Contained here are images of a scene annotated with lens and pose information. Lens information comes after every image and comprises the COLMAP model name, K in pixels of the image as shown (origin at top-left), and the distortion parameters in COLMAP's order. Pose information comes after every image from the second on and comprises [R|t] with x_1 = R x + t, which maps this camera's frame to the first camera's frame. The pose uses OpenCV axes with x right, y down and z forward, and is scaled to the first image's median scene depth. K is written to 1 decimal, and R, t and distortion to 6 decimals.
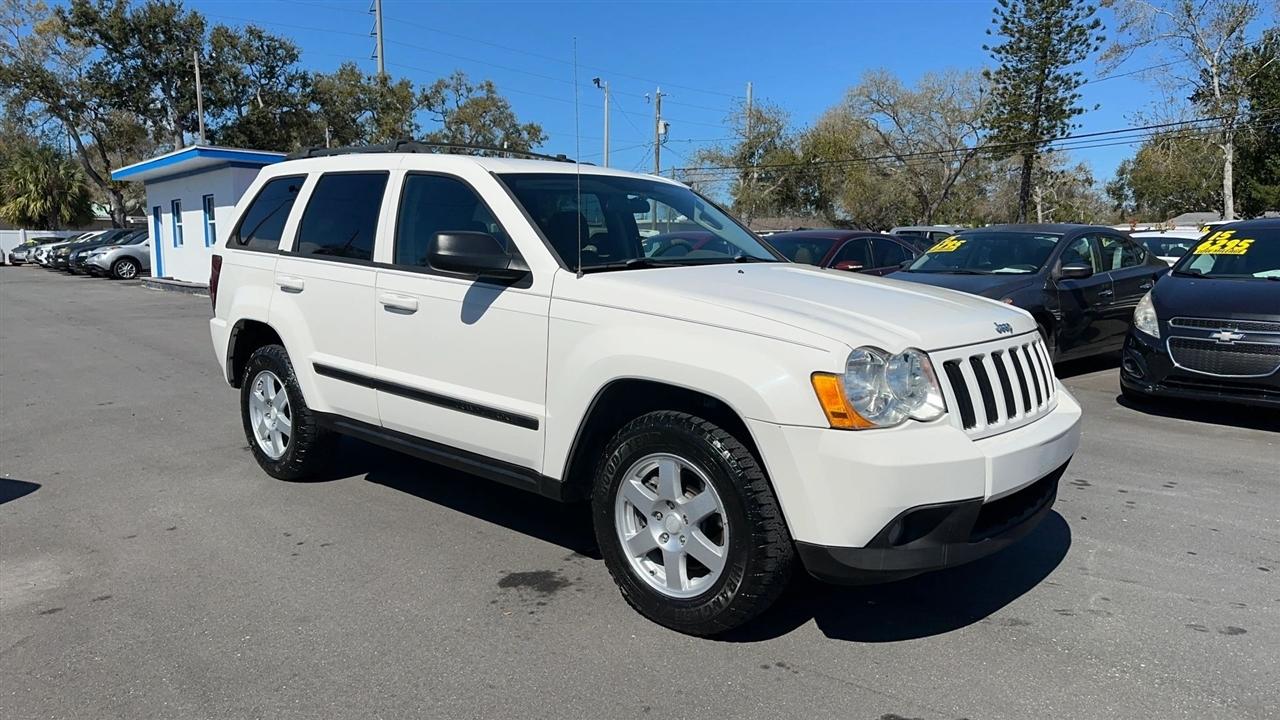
lens RADIAL K [[850.7, 0, 641.5], [0, 850.7, 364.8], [0, 0, 1]] dist [0.056280, -0.061784]
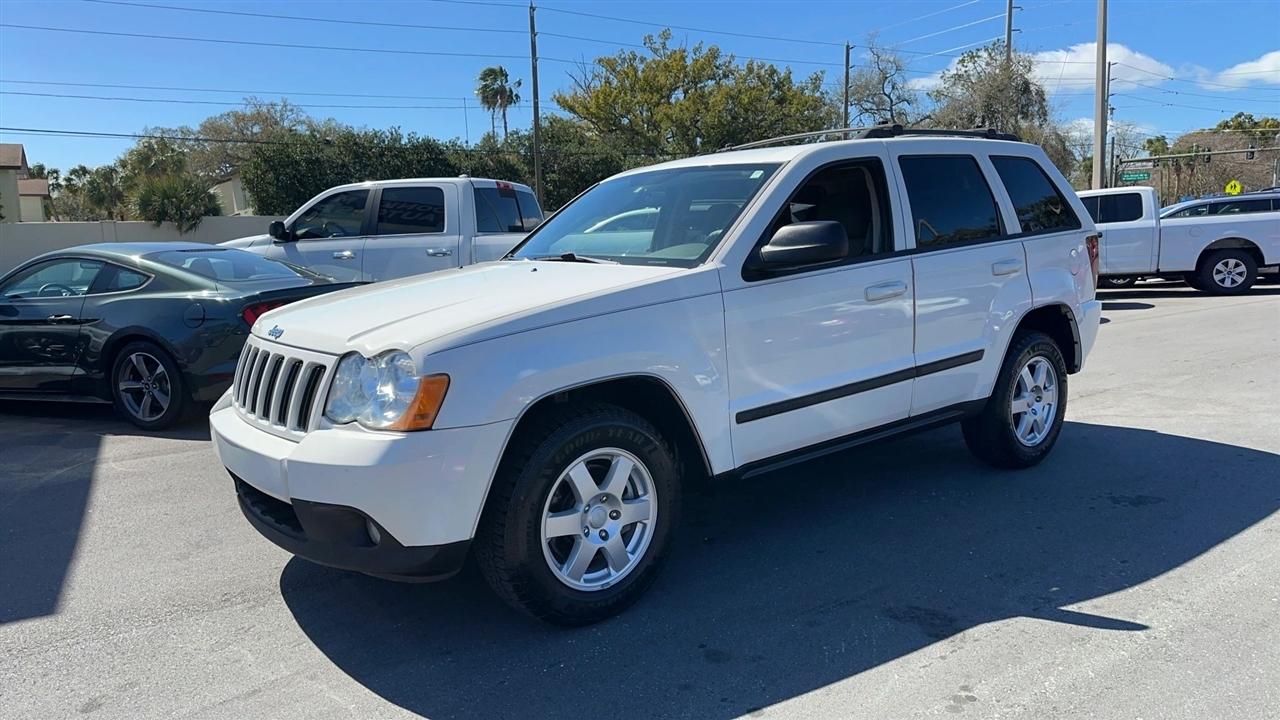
lens RADIAL K [[847.4, 0, 642.8], [0, 847.4, 367.9], [0, 0, 1]] dist [0.069727, -0.076356]
pose [[-0.157245, 0.158632, -0.974736, 0.615456], [-0.110234, 0.978027, 0.176950, -0.104806], [0.981388, 0.135273, -0.136304, 0.714865]]
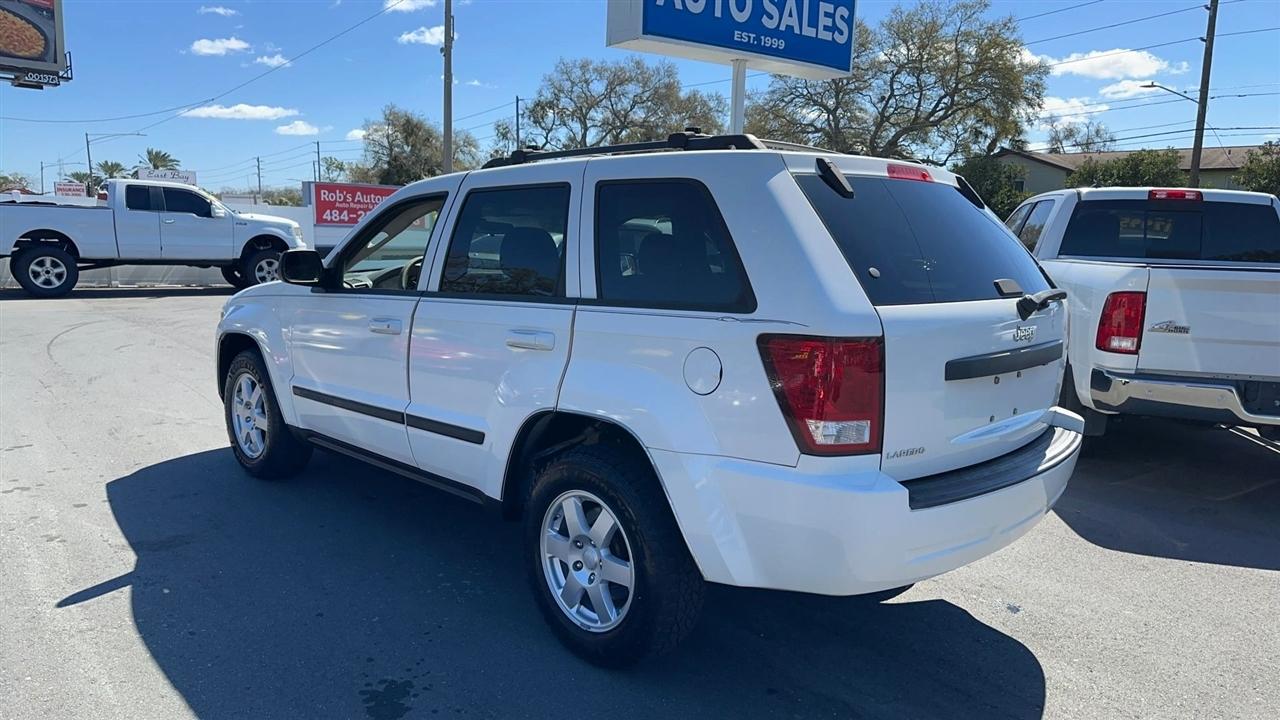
lens RADIAL K [[847.4, 0, 642.8], [0, 847.4, 367.9], [0, 0, 1]] dist [0.069727, -0.076356]
pose [[-0.998948, -0.034171, 0.030584, -0.162857], [-0.023666, 0.955371, 0.294459, -0.218790], [-0.039281, 0.293425, -0.955175, 1.338983]]
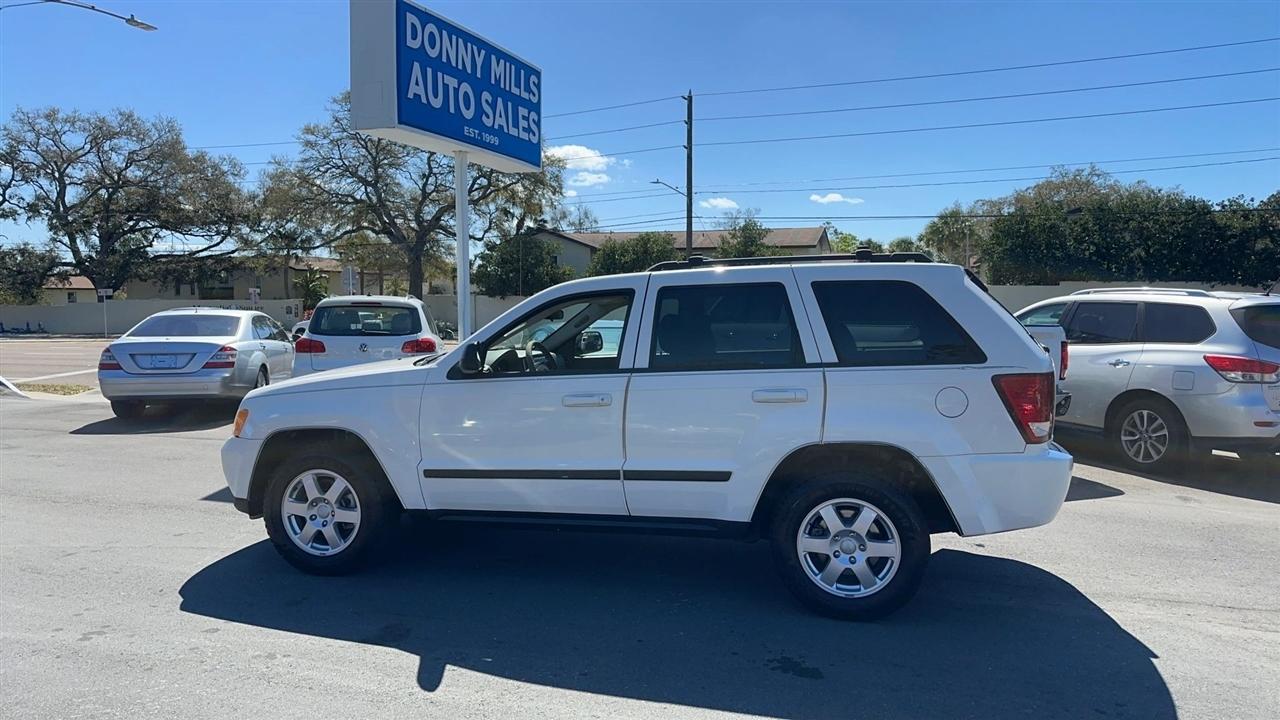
lens RADIAL K [[844.9, 0, 639.2], [0, 844.9, 368.5], [0, 0, 1]] dist [0.112230, -0.145732]
pose [[-0.870487, 0.033092, -0.491077, 0.323477], [-0.070884, 0.978907, 0.191617, -0.230275], [0.487060, 0.201609, -0.849780, 1.378939]]
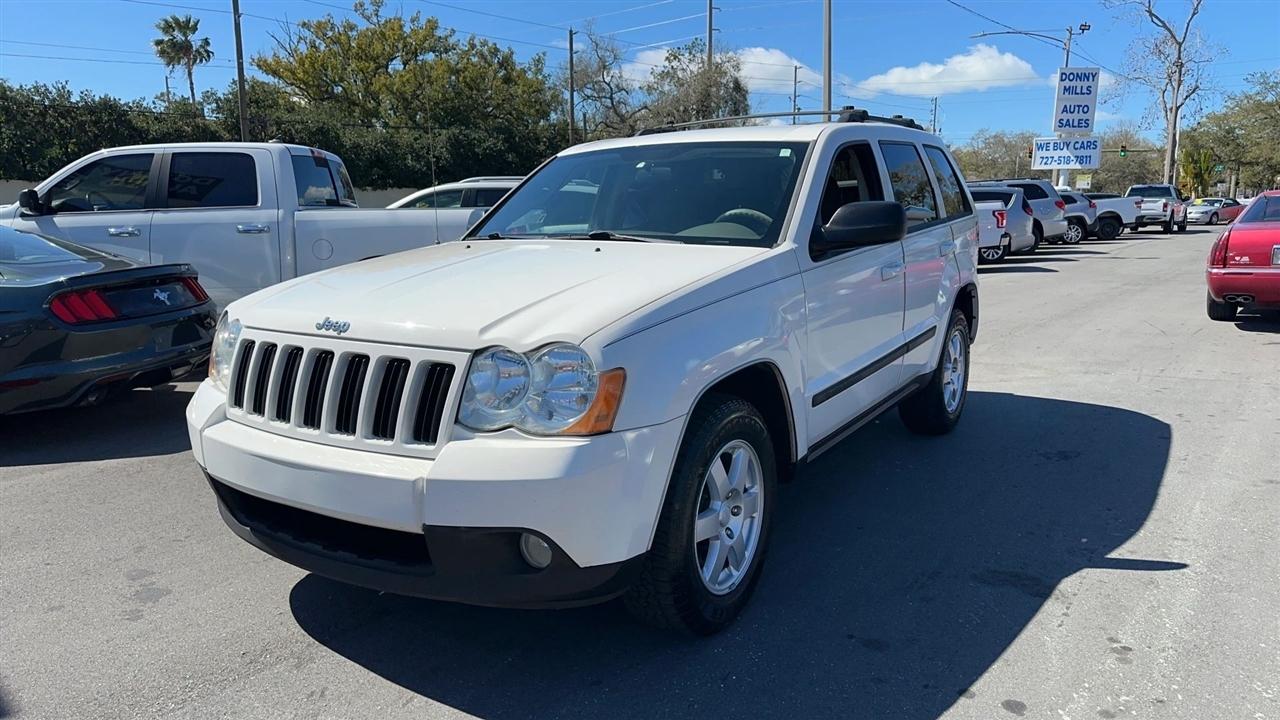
lens RADIAL K [[850.7, 0, 641.5], [0, 850.7, 364.8], [0, 0, 1]] dist [0.056280, -0.061784]
pose [[0.165427, 0.174908, -0.970588, 0.583361], [-0.126984, 0.979733, 0.154913, -0.078537], [0.978013, 0.097623, 0.184285, 0.519182]]
